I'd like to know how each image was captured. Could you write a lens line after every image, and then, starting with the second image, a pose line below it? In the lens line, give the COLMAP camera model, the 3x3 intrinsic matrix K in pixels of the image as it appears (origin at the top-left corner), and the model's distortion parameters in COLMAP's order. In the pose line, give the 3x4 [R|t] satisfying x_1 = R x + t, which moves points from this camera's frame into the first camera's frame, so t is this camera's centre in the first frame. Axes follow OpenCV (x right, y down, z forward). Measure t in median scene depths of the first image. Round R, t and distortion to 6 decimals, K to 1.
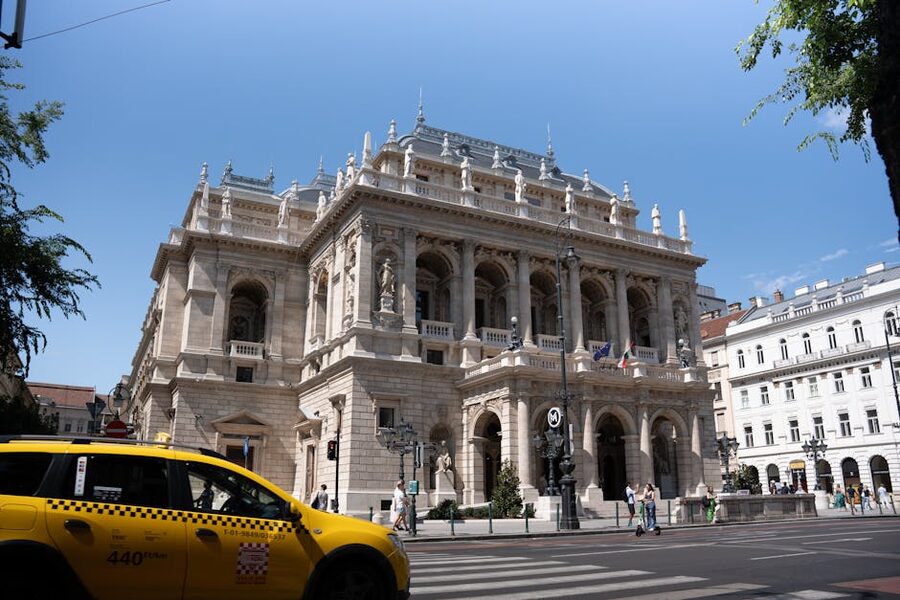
lens RADIAL K [[701.3, 0, 450.0], [0, 701.3, 300.0], [0, 0, 1]] dist [-0.188261, -0.000641]
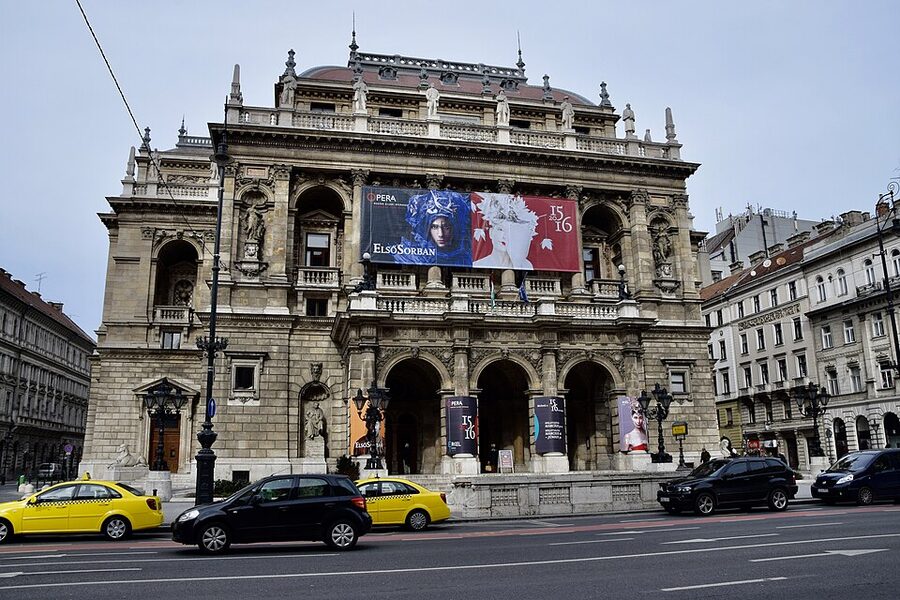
lens RADIAL K [[697.9, 0, 450.0], [0, 697.9, 300.0], [0, 0, 1]] dist [-0.174055, 0.126319]
pose [[0.969438, -0.070324, -0.235042, 0.279038], [0.084097, 0.995248, 0.049084, 0.035868], [0.230473, -0.067350, 0.970745, 0.157081]]
